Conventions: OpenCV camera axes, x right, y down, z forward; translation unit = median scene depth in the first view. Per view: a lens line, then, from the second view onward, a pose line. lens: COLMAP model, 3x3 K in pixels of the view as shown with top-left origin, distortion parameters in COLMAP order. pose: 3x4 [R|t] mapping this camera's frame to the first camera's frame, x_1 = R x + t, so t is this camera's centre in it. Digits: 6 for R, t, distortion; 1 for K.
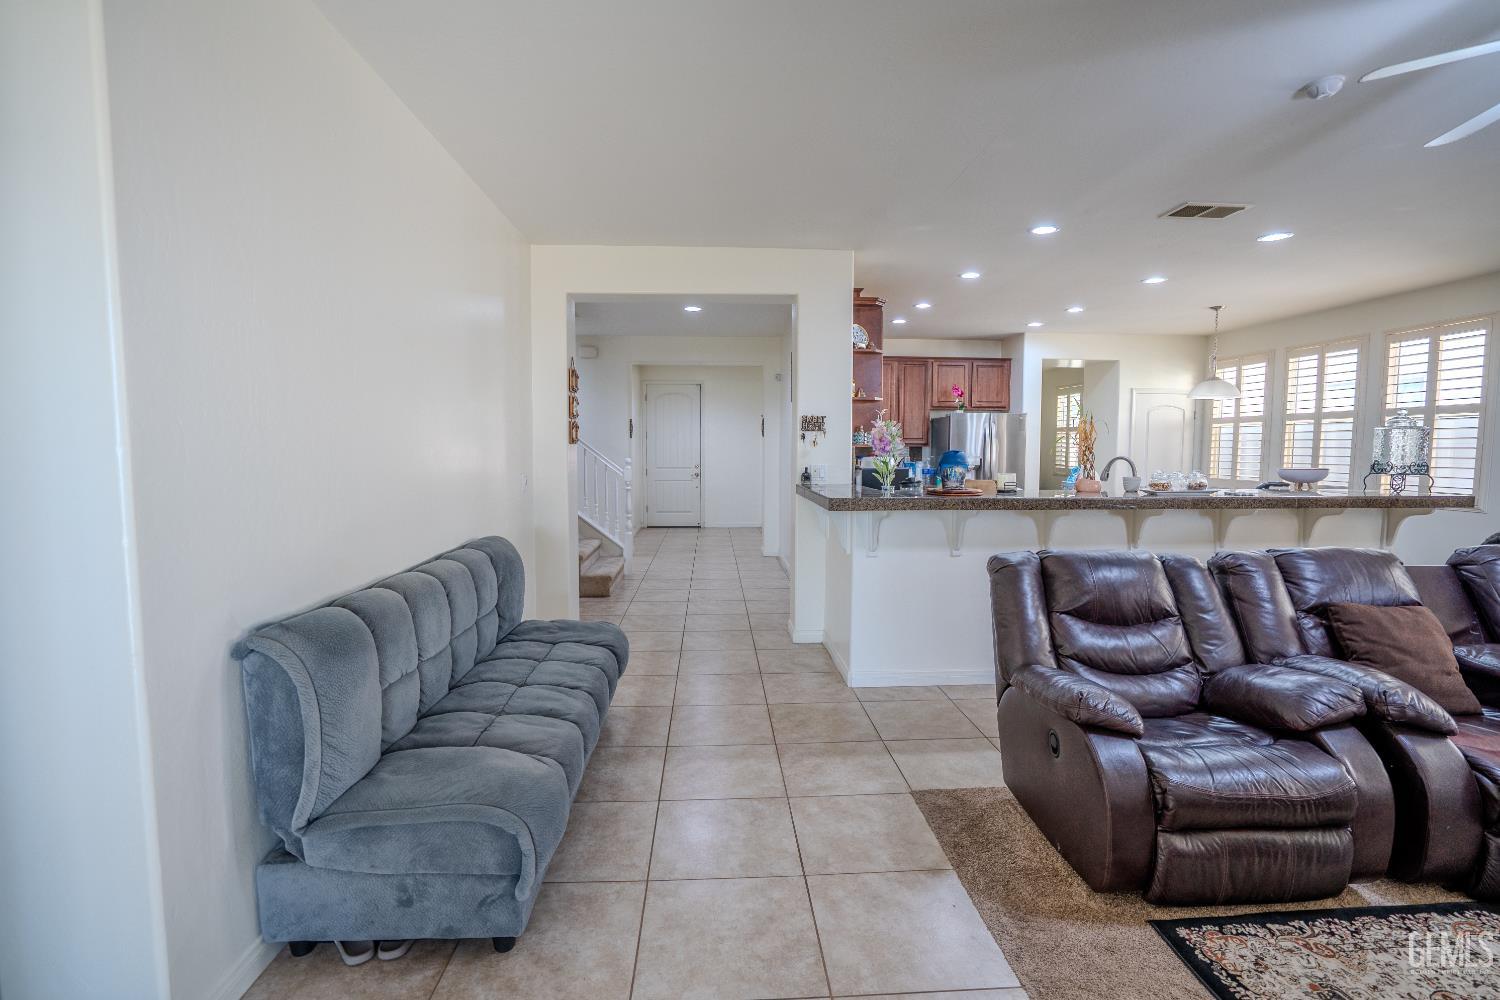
lens RADIAL K [[701.3, 0, 750.0], [0, 701.3, 500.0], [0, 0, 1]] dist [-0.054338, 0.023566]
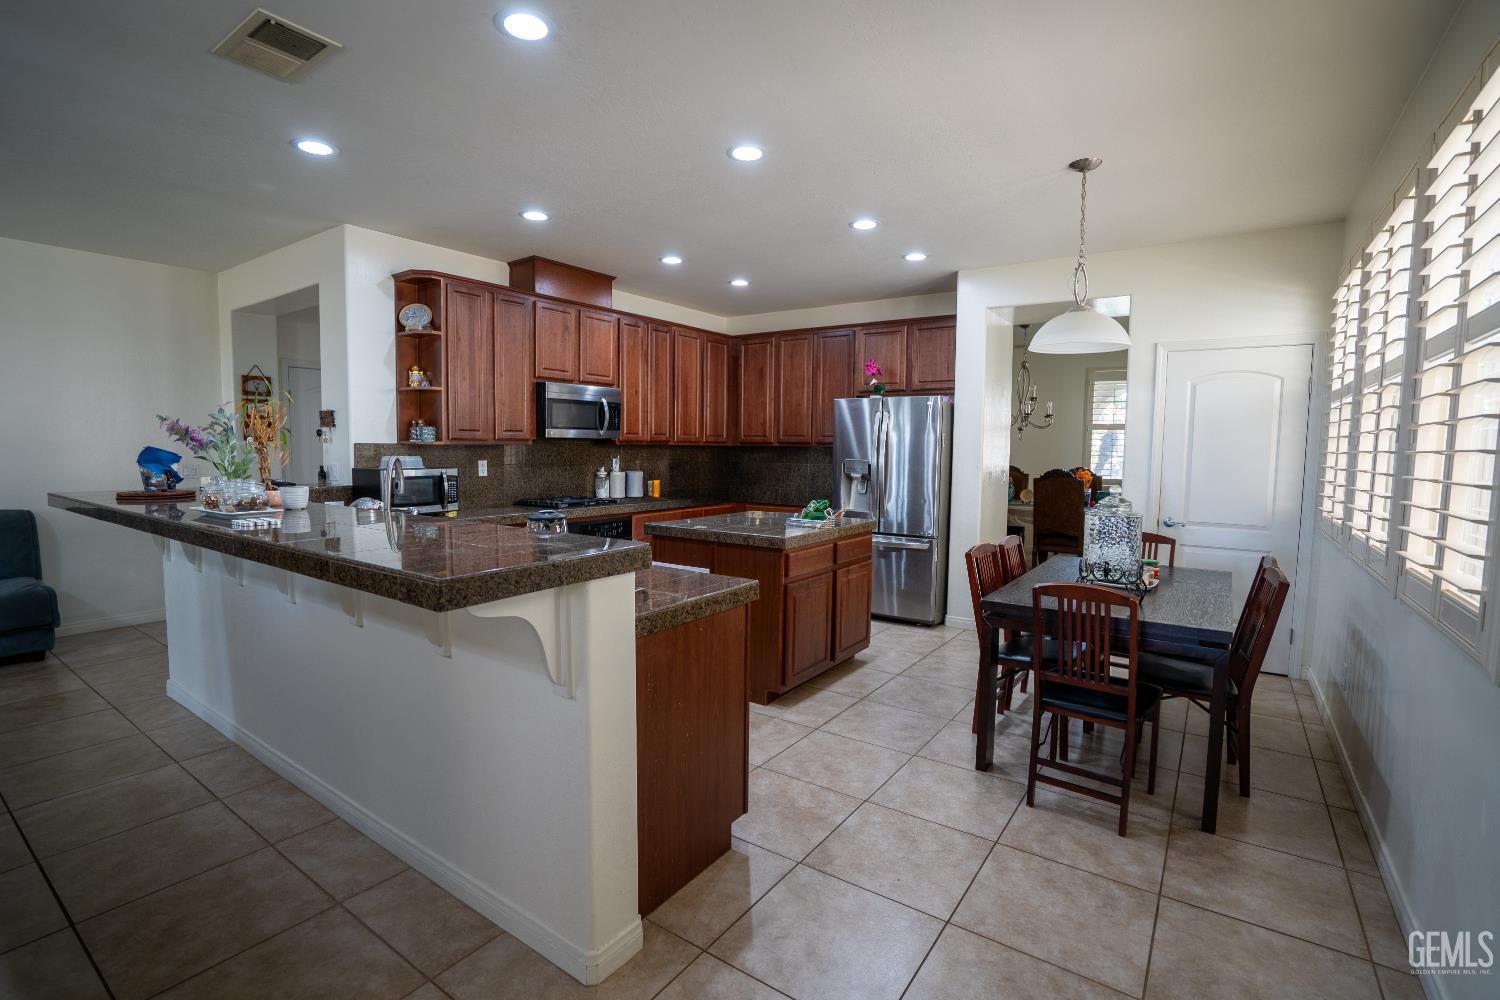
lens RADIAL K [[701.3, 0, 750.0], [0, 701.3, 500.0], [0, 0, 1]] dist [-0.054338, 0.023566]
pose [[0.782750, 0.056854, -0.619734, 1.760118], [-0.057926, 0.998151, 0.018407, -0.078662], [0.619635, 0.021491, 0.784596, 1.013585]]
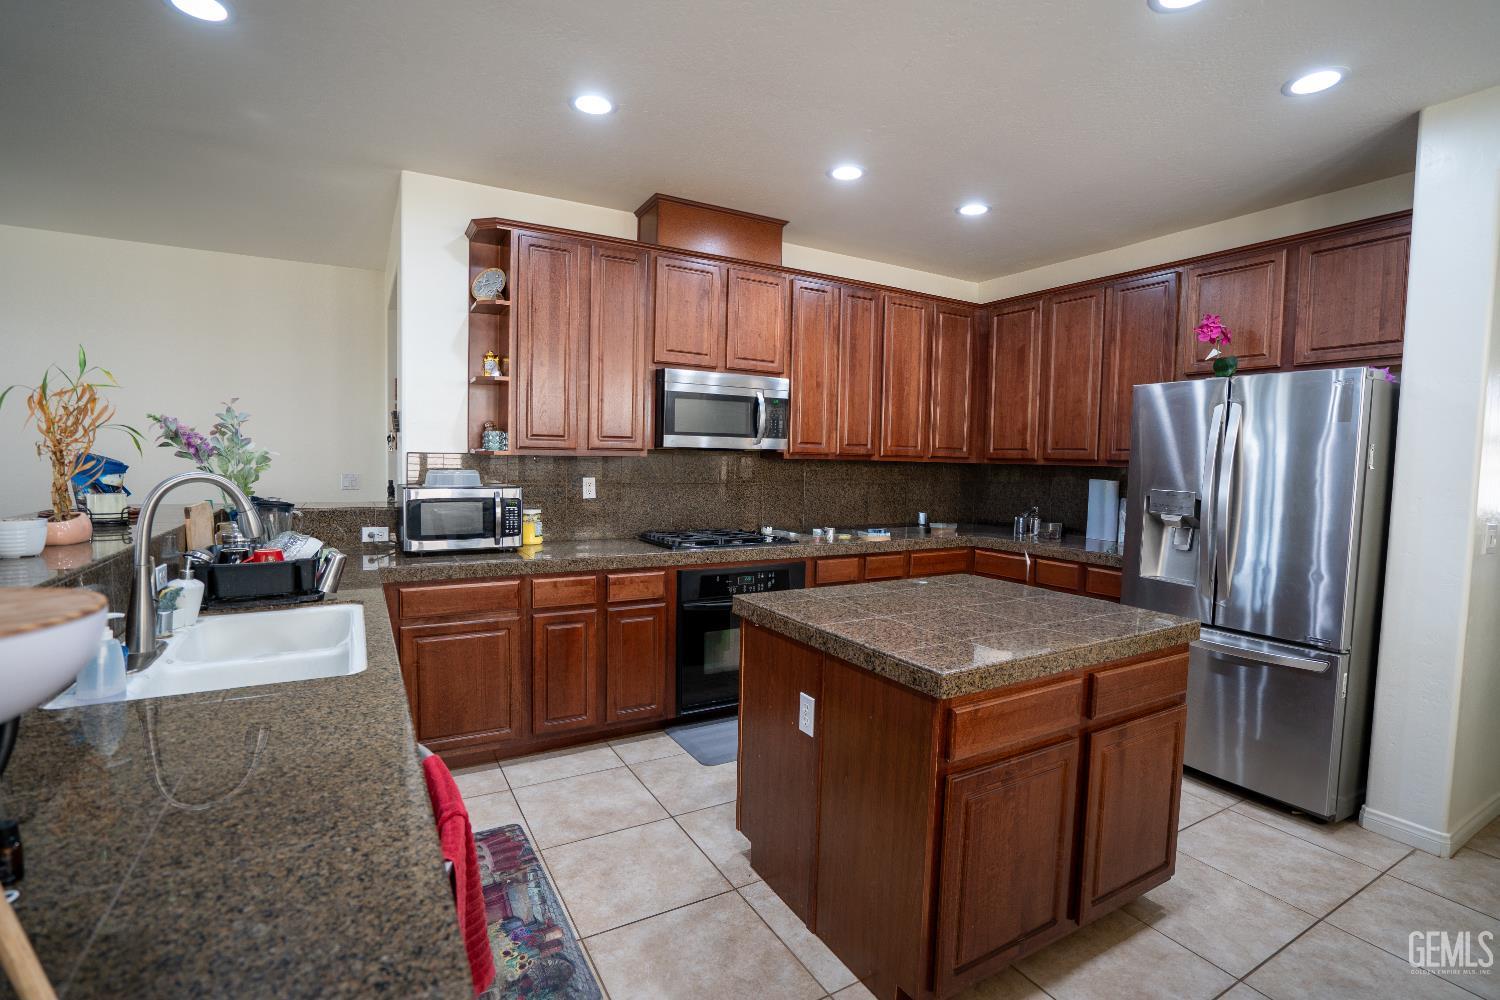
lens RADIAL K [[701.3, 0, 750.0], [0, 701.3, 500.0], [0, 0, 1]] dist [-0.054338, 0.023566]
pose [[0.448544, 0.064812, -0.891408, 1.462693], [-0.089976, 0.995575, 0.027111, -0.124562], [0.889220, 0.068045, 0.452391, 1.611544]]
